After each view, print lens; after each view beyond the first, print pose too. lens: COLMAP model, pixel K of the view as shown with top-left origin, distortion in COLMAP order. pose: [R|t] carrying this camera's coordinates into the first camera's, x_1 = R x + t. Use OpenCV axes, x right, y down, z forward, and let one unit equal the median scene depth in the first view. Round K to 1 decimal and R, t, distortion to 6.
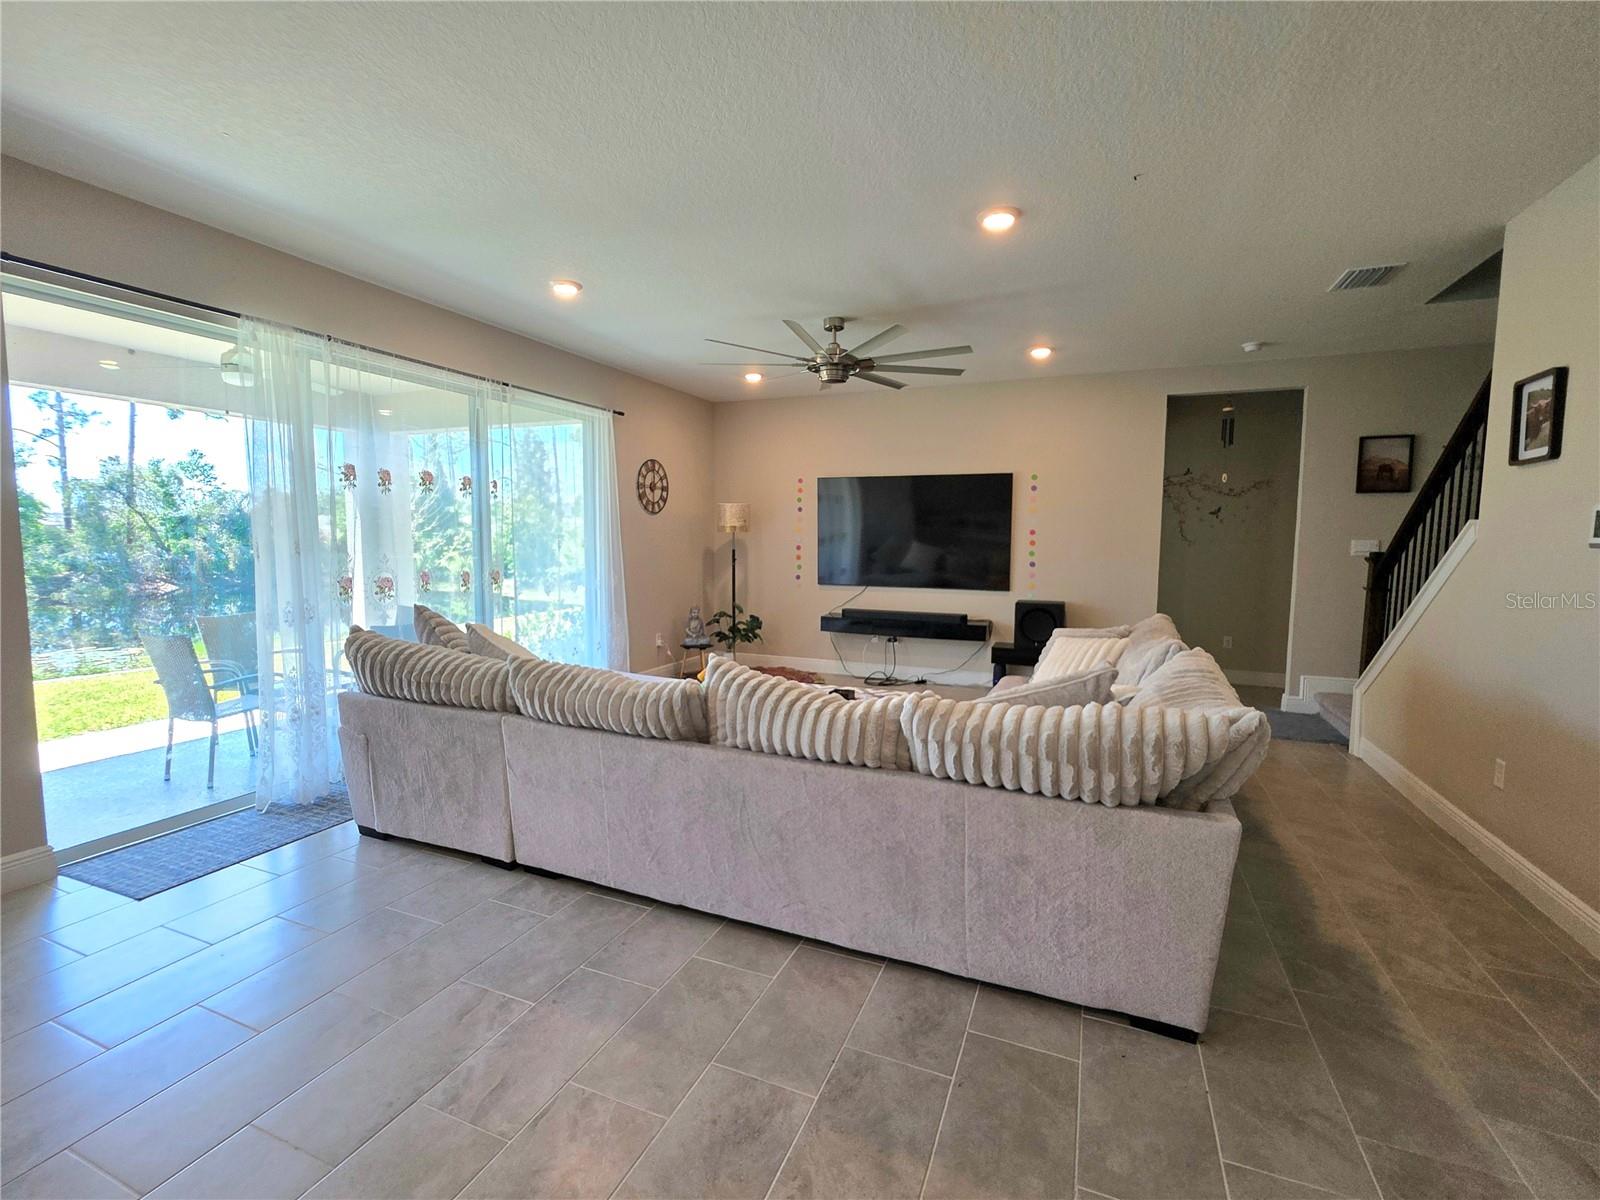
lens RADIAL K [[716.3, 0, 794.2], [0, 716.3, 601.7], [0, 0, 1]] dist [0.003621, 0.000020]
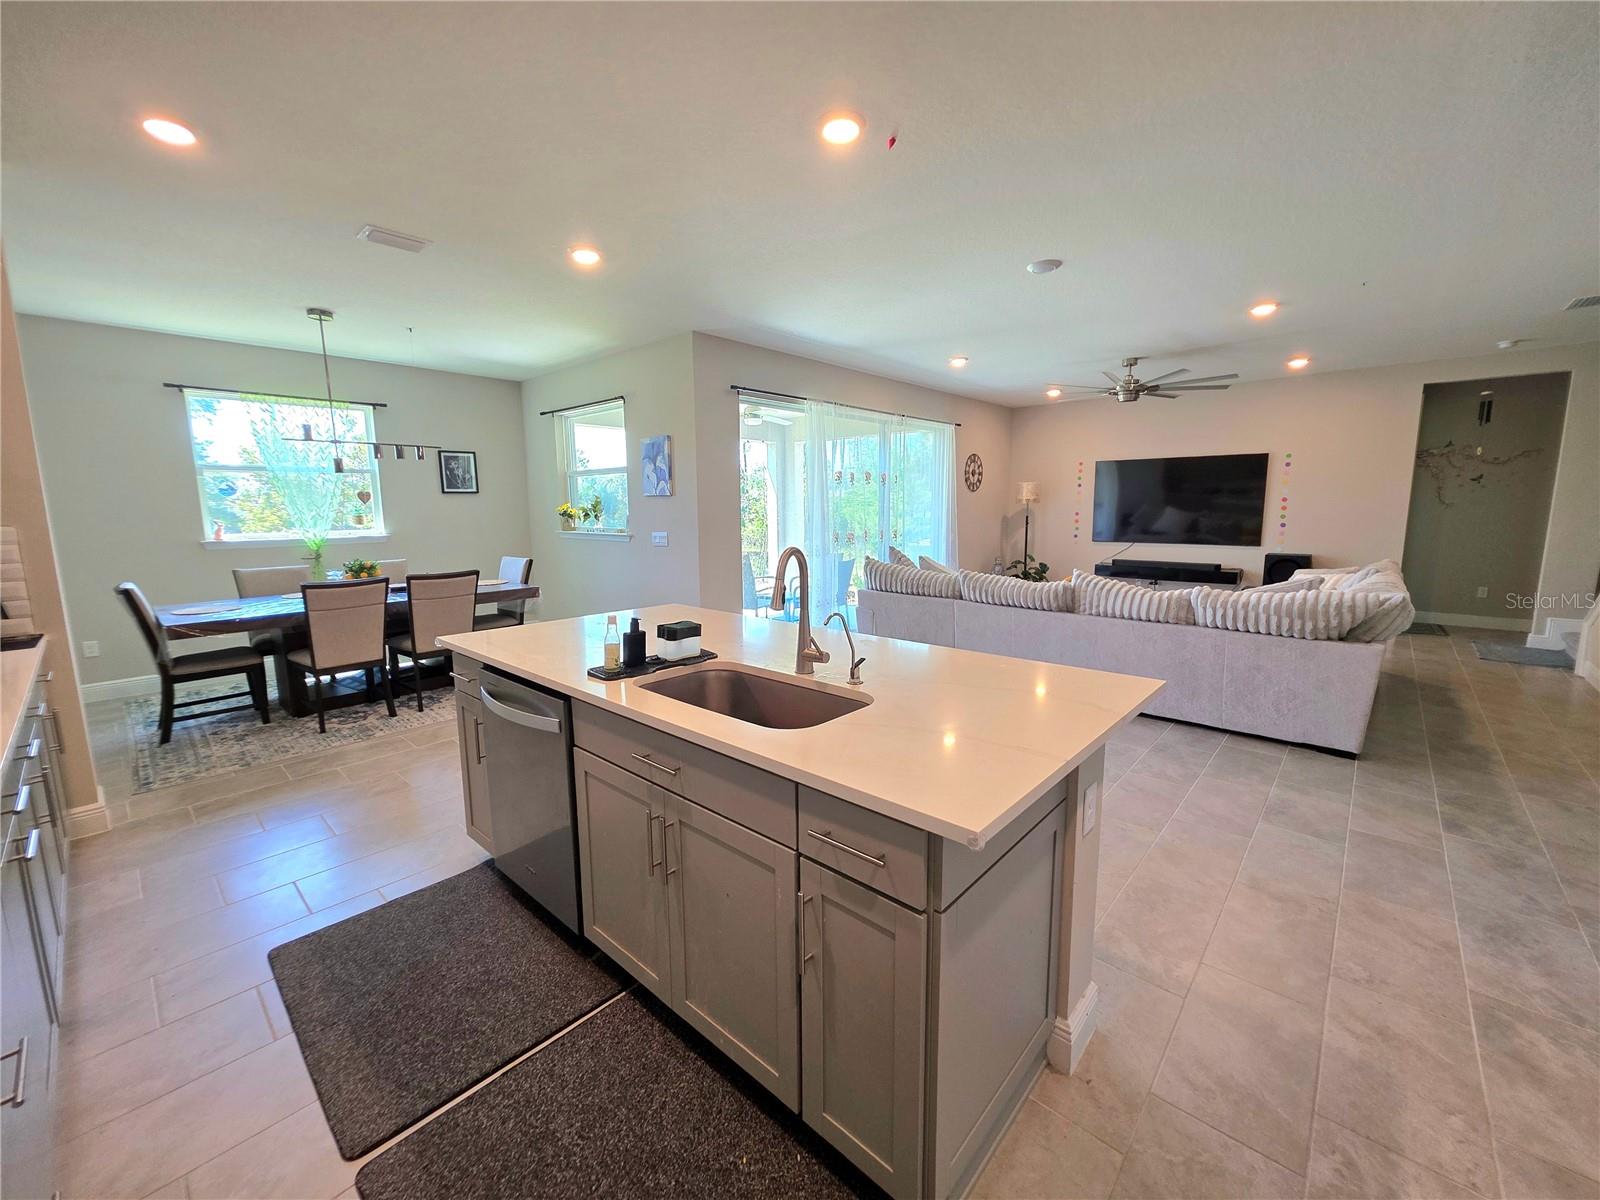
lens RADIAL K [[640.1, 0, 796.9], [0, 640.1, 598.4], [0, 0, 1]] dist [0.004025, 0.000169]
pose [[0.944137, 0.033277, -0.327868, -0.144436], [-0.015451, 0.998265, 0.056824, 0.036687], [0.329190, -0.048583, 0.943013, -0.503752]]
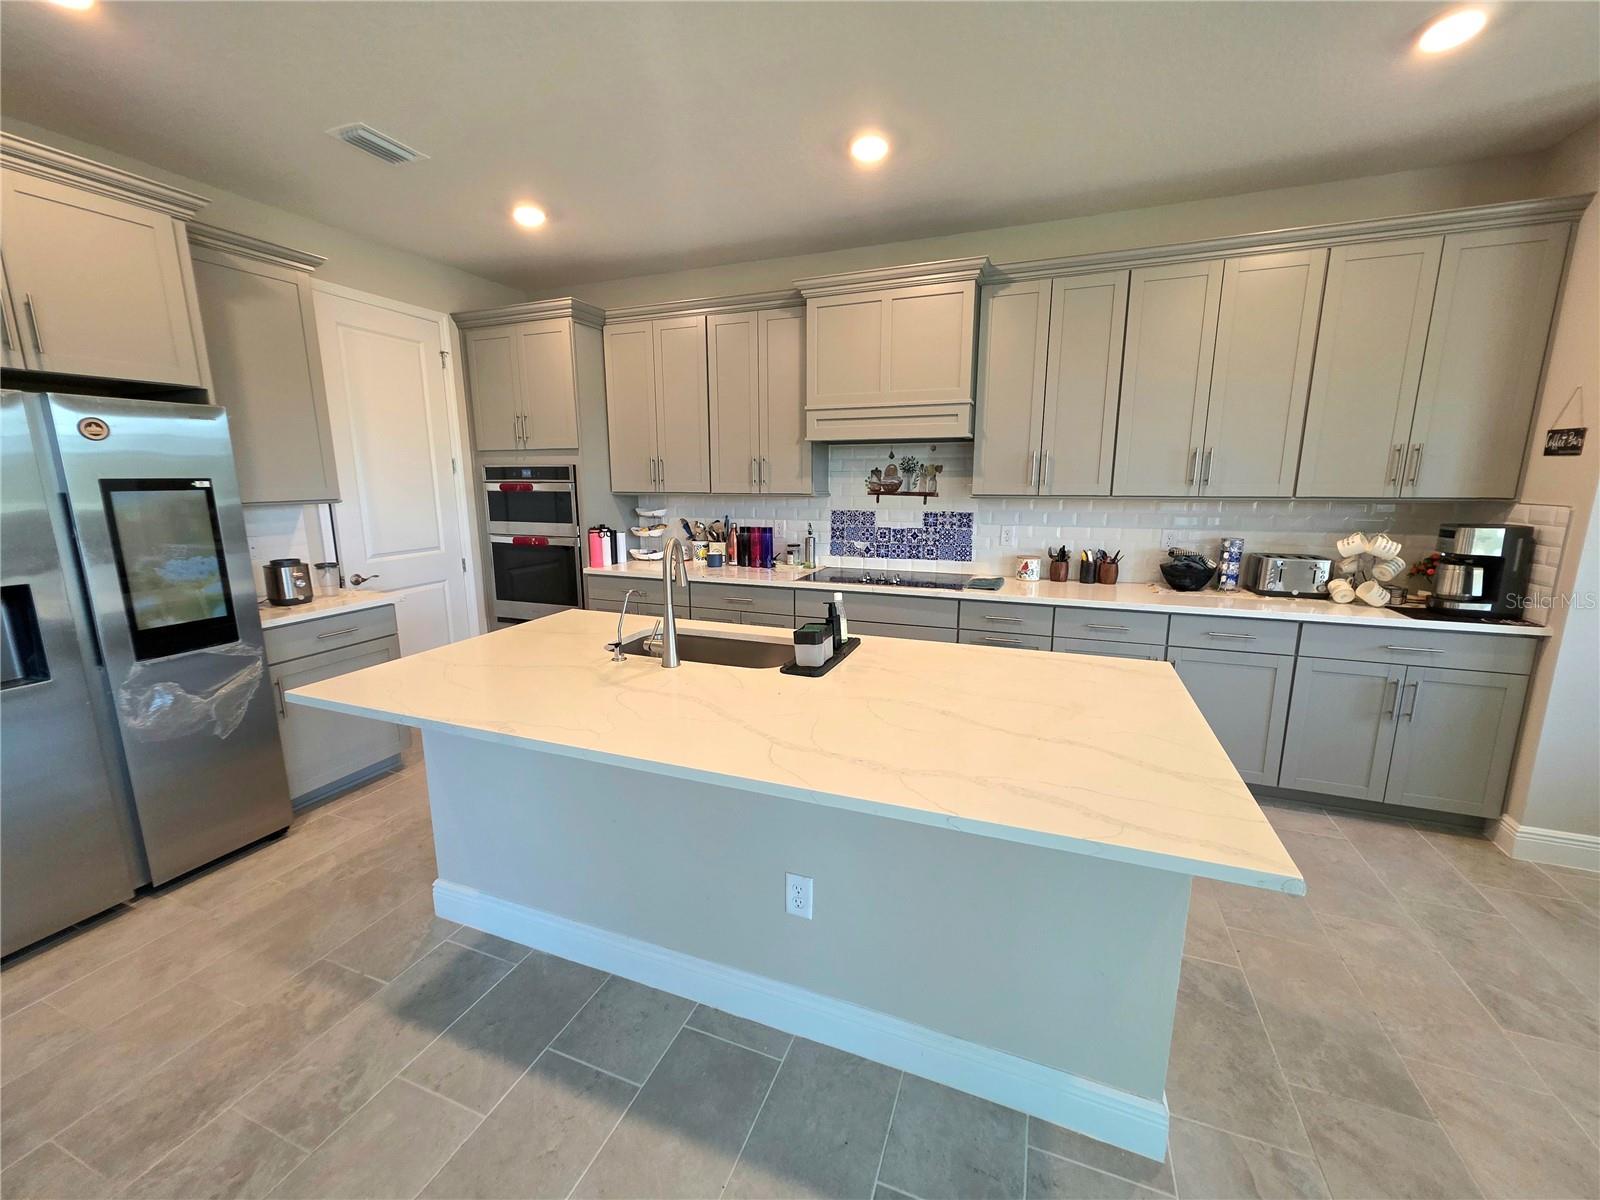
lens RADIAL K [[640.1, 0, 796.4], [0, 640.1, 596.9], [0, 0, 1]] dist [0.004025, 0.000169]
pose [[-0.999583, 0.003093, -0.028706, -0.348775], [-0.005013, 0.960553, 0.278051, -0.054663], [0.028434, 0.278079, -0.960137, 0.299297]]
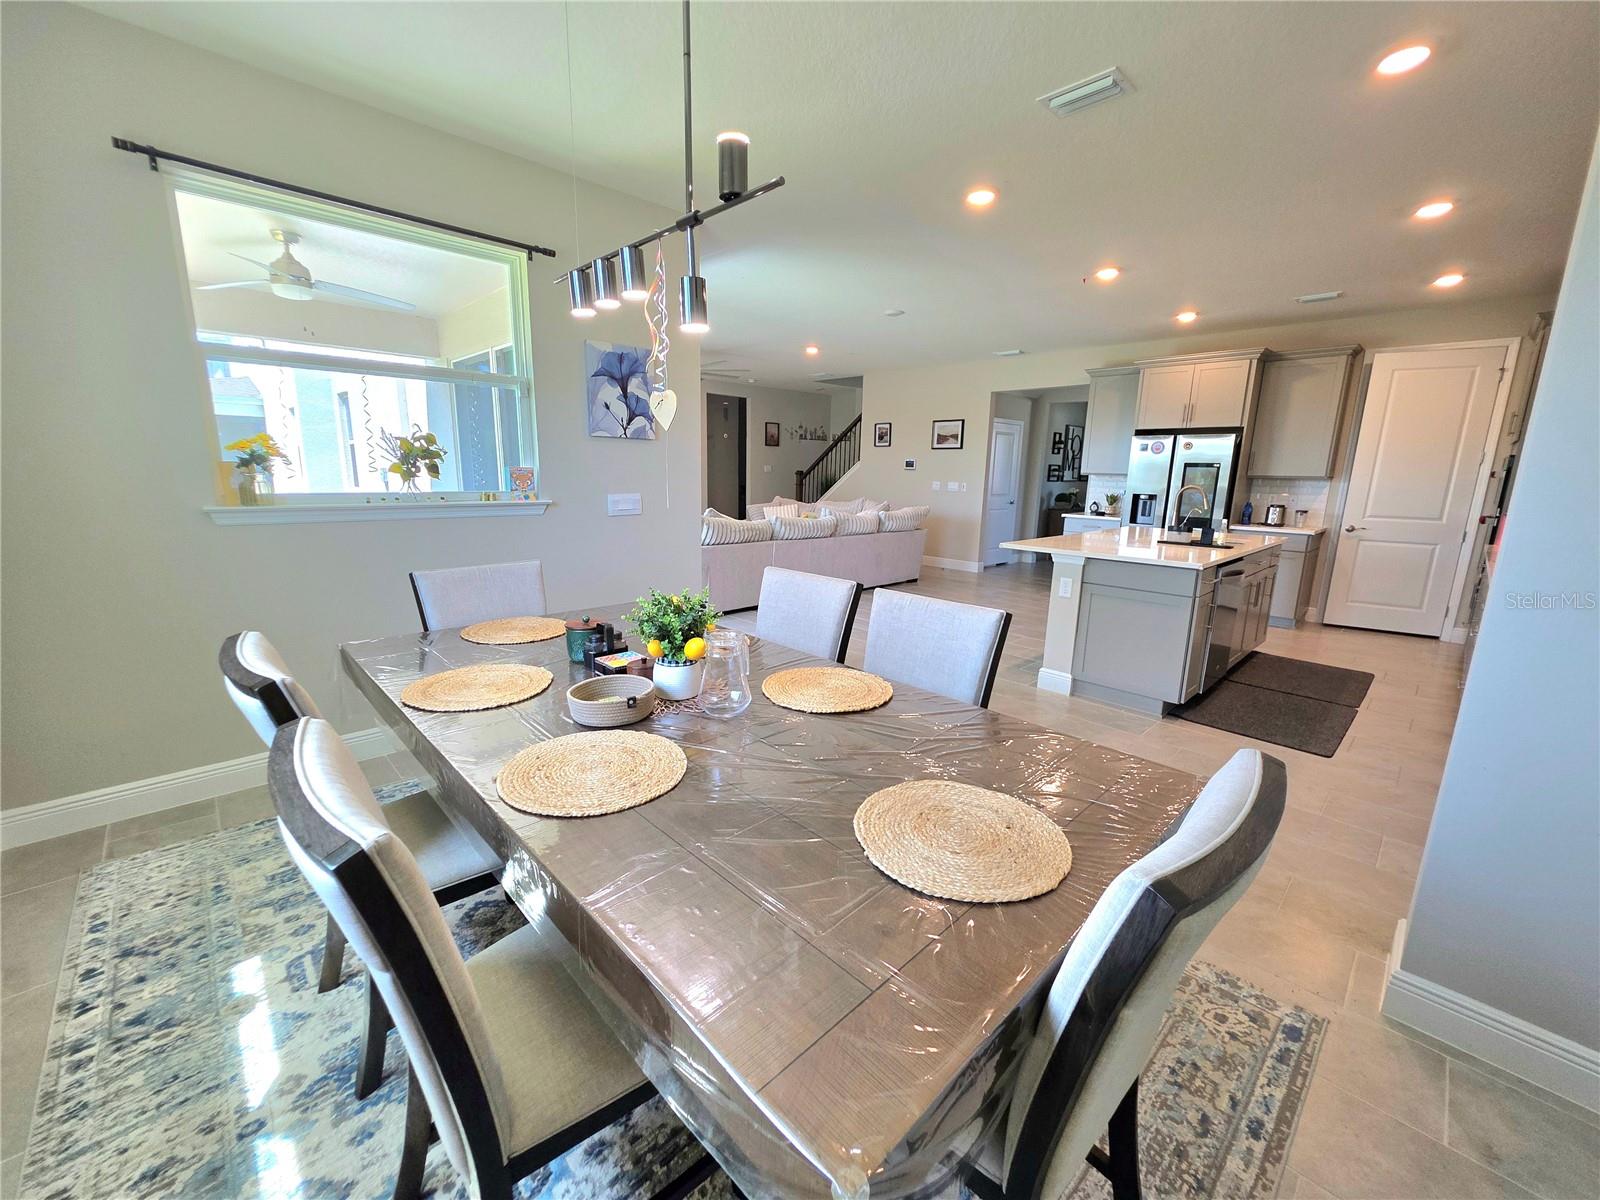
lens RADIAL K [[640.1, 0, 800.9], [0, 640.1, 596.5], [0, 0, 1]] dist [0.004025, 0.000169]
pose [[0.387930, -0.181401, 0.903661, -1.442988], [0.064809, 0.983383, 0.169583, -0.010688], [-0.919408, -0.007221, 0.393240, 0.038449]]
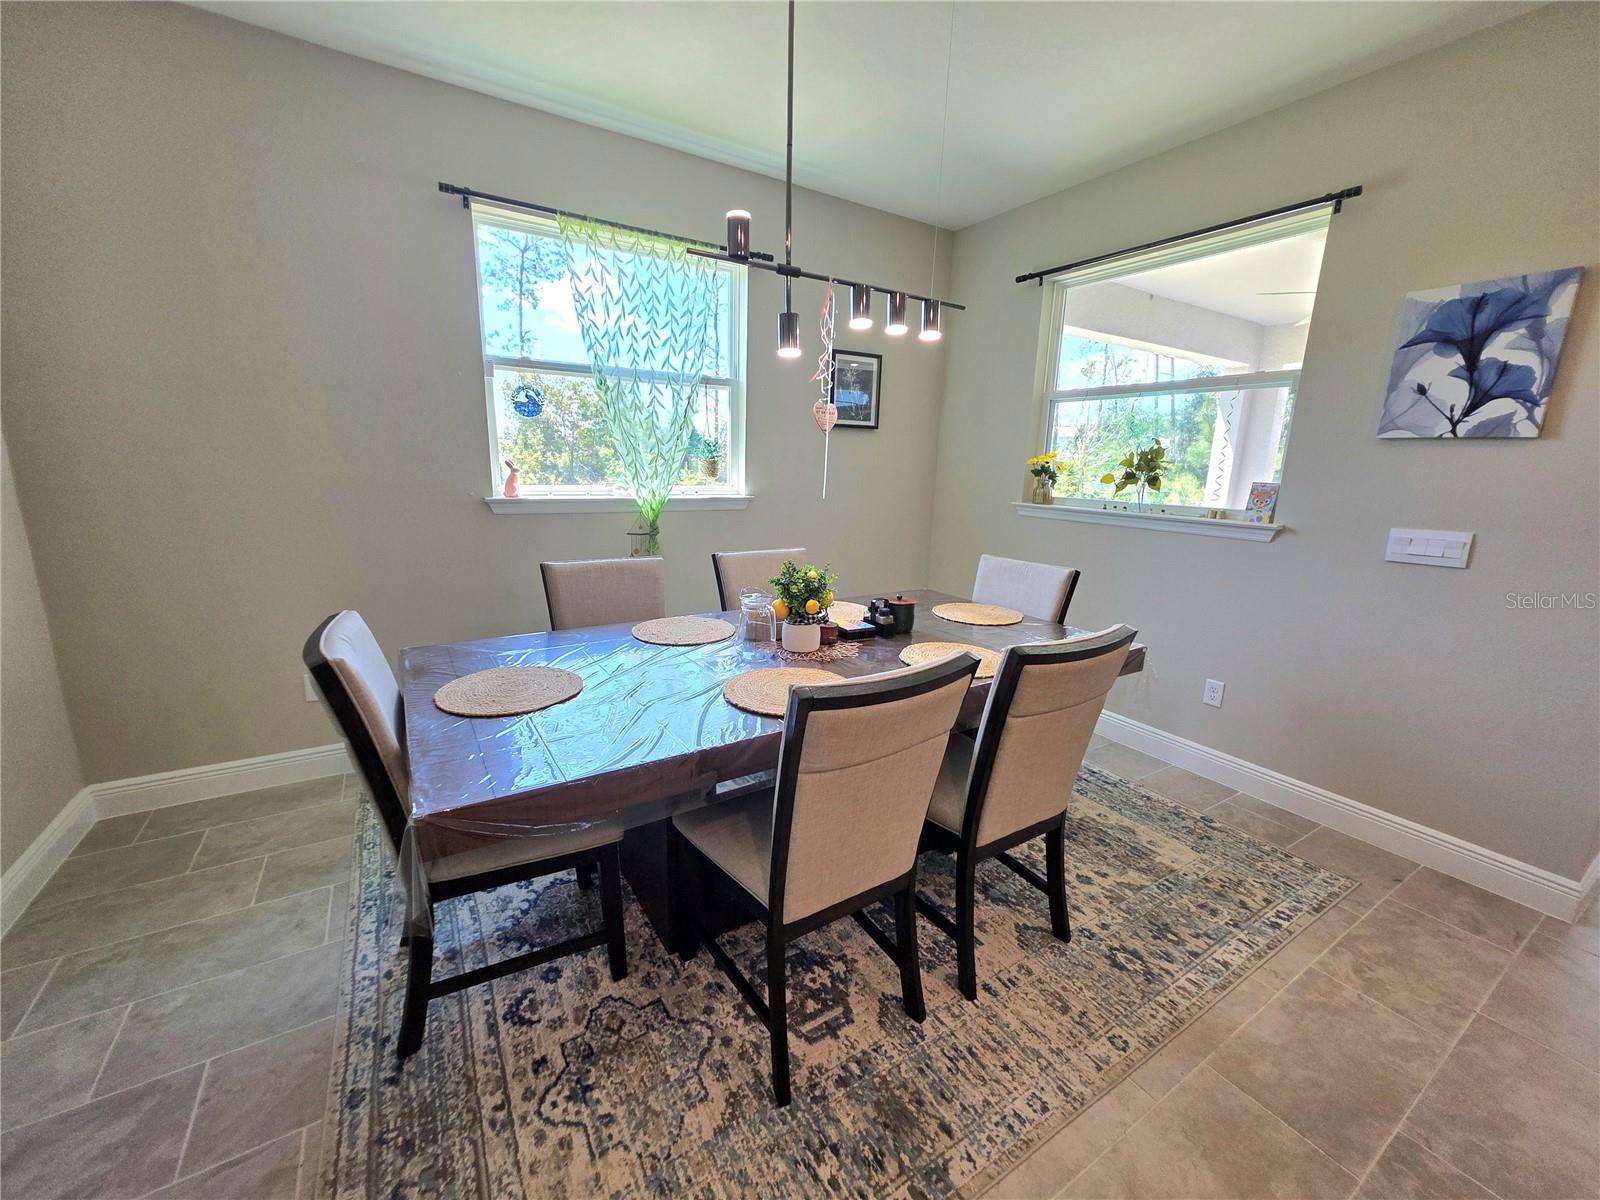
lens RADIAL K [[640.1, 0, 798.0], [0, 640.1, 600.5], [0, 0, 1]] dist [0.004025, 0.000169]
pose [[0.820463, 0.140941, -0.554055, -0.902621], [-0.076701, 0.987510, 0.137623, 0.006844], [0.566532, -0.070417, 0.821026, -0.122847]]
